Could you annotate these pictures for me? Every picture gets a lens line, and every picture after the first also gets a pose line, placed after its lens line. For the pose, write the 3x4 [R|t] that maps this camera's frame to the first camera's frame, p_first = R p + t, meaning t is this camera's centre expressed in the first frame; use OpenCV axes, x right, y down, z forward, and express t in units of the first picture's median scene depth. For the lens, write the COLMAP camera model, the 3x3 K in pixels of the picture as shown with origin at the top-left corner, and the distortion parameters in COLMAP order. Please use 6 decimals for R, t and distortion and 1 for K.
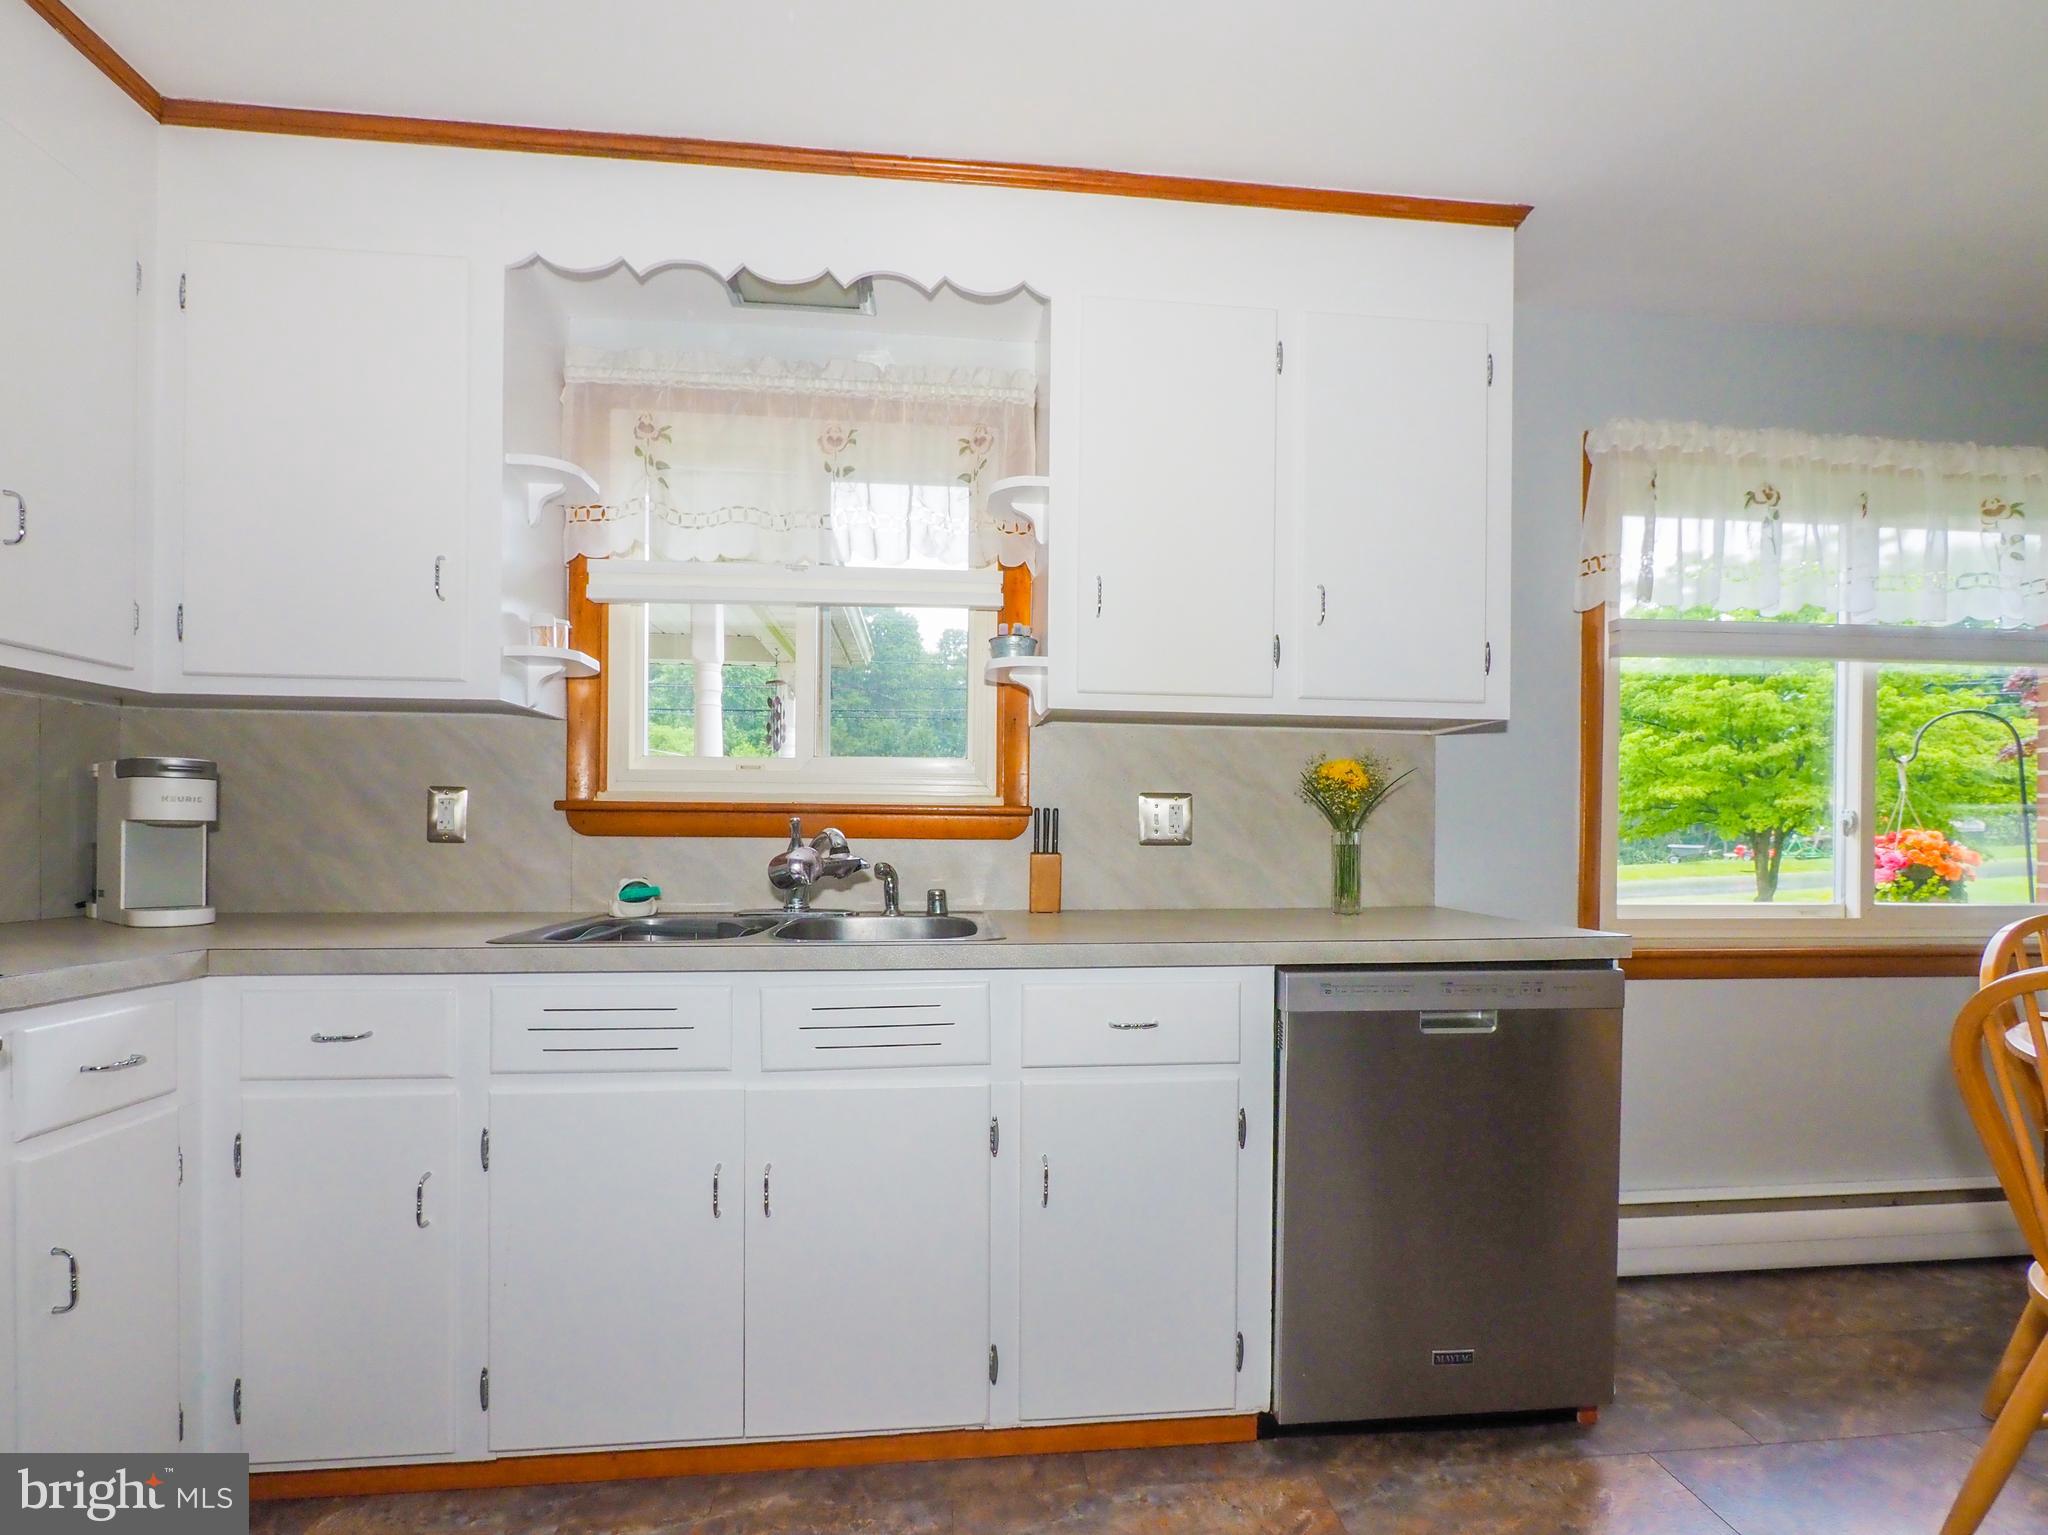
lens RADIAL K [[891.3, 0, 1078.9], [0, 891.3, 841.3], [0, 0, 1]] dist [-0.009913, 0.001623]
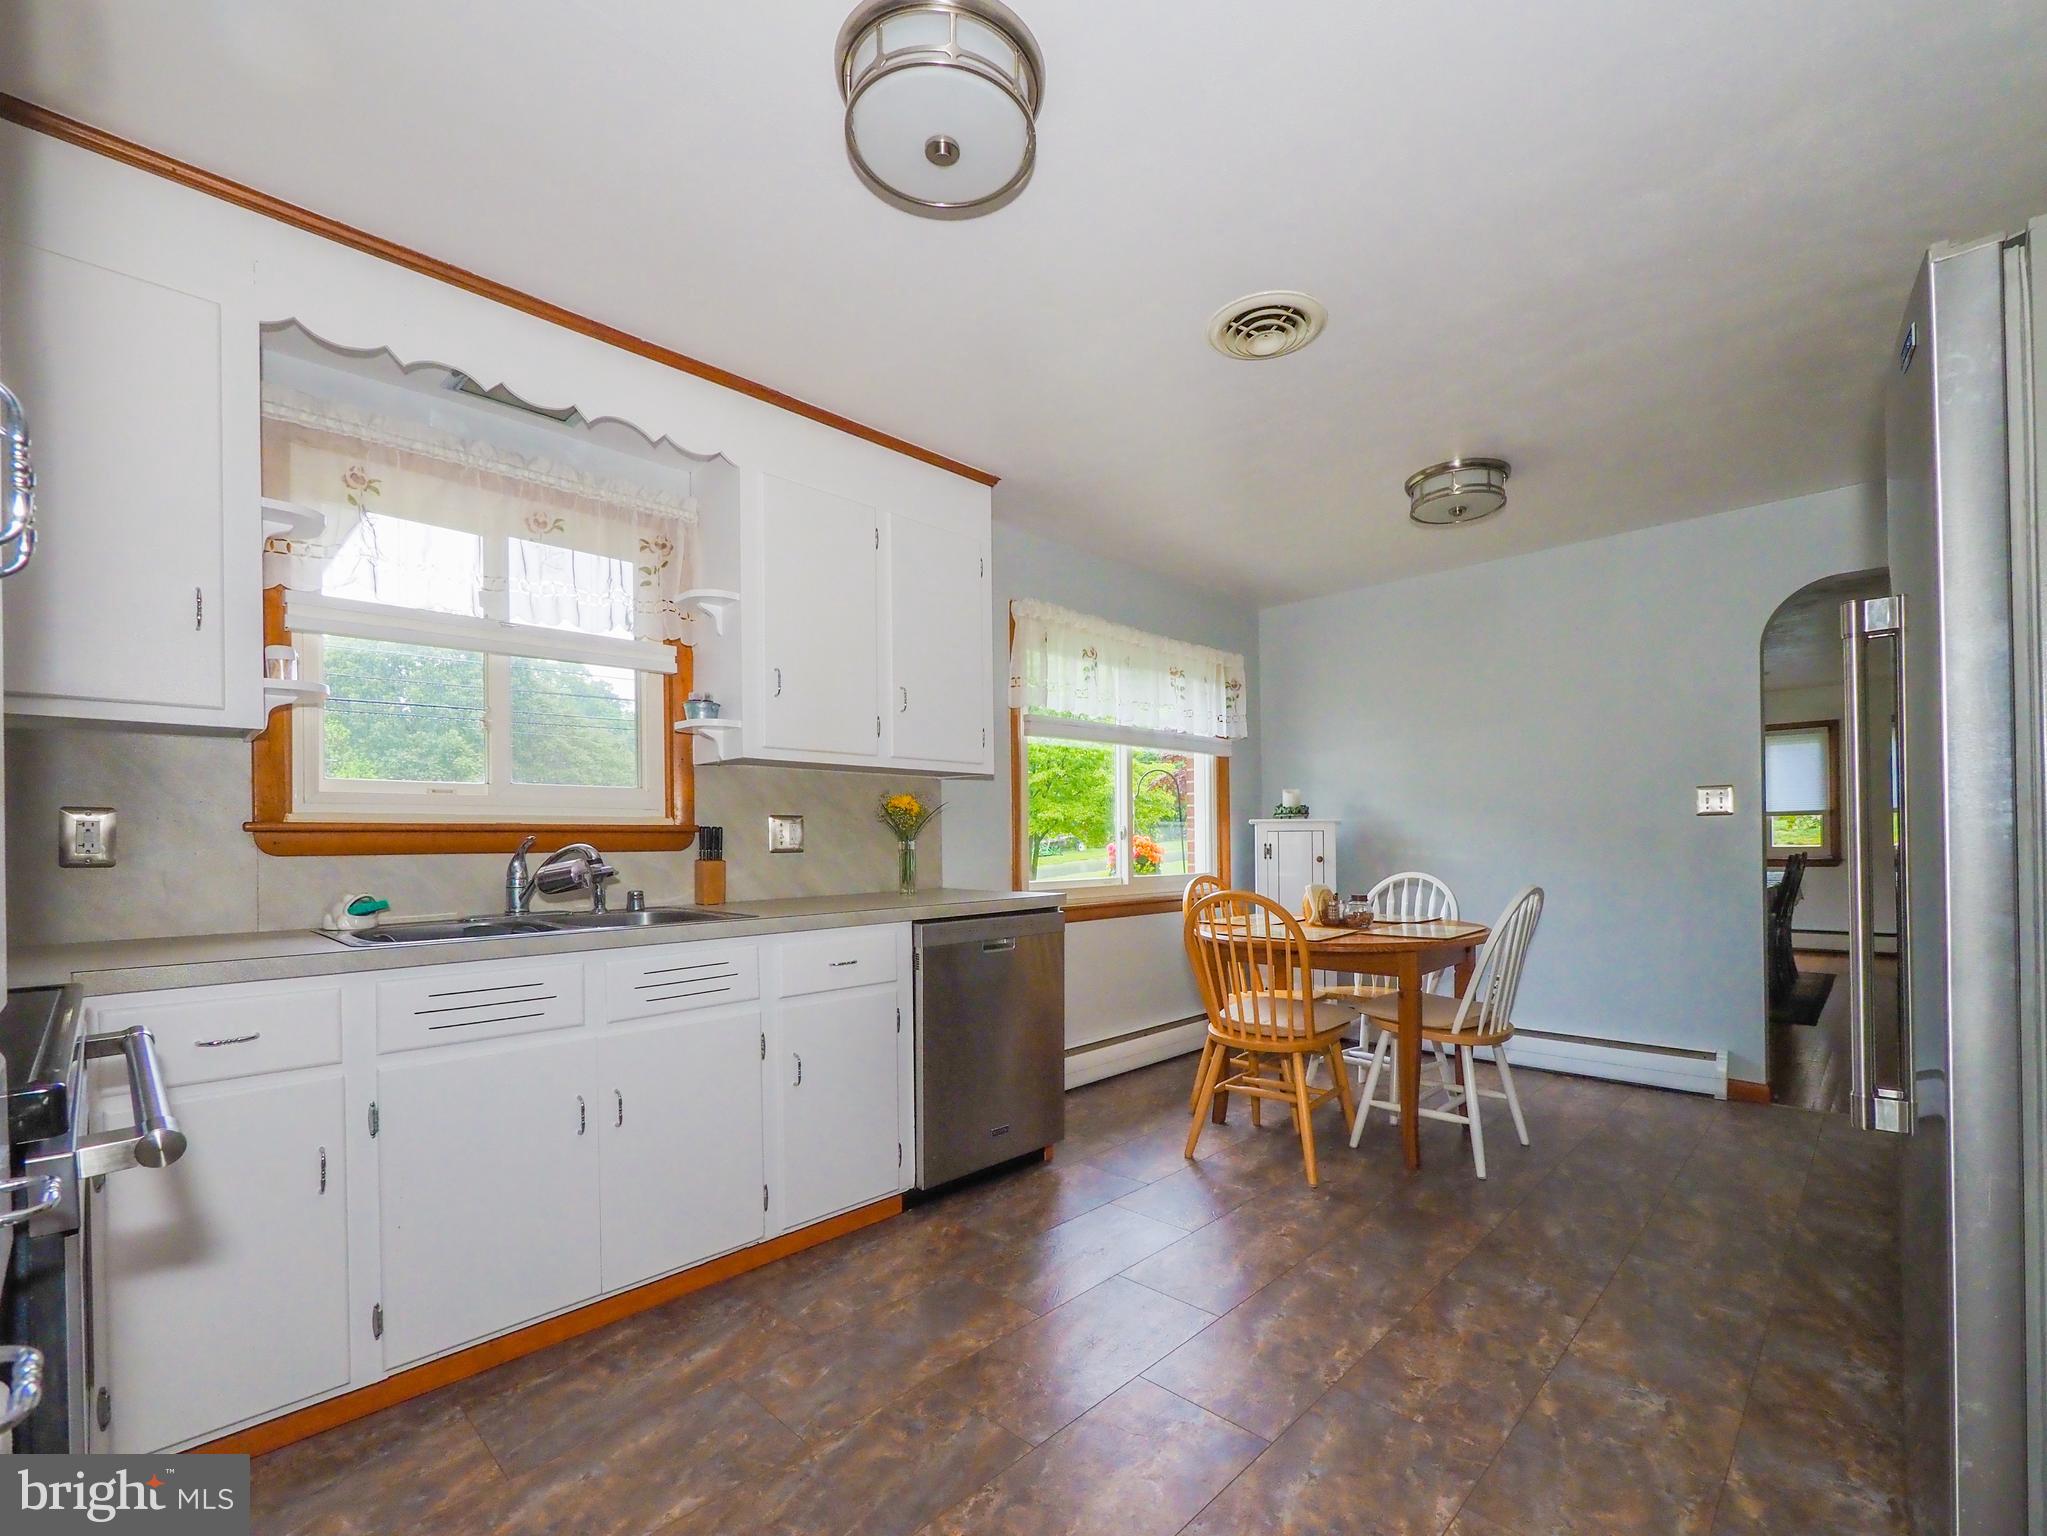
lens RADIAL K [[890.9, 0, 1073.8], [0, 890.9, 847.6], [0, 0, 1]] dist [-0.009913, 0.001623]
pose [[0.741491, -0.018820, 0.670699, -0.503680], [0.020936, 0.999769, 0.004908, -0.001530], [-0.670636, 0.010403, 0.741714, -0.338522]]
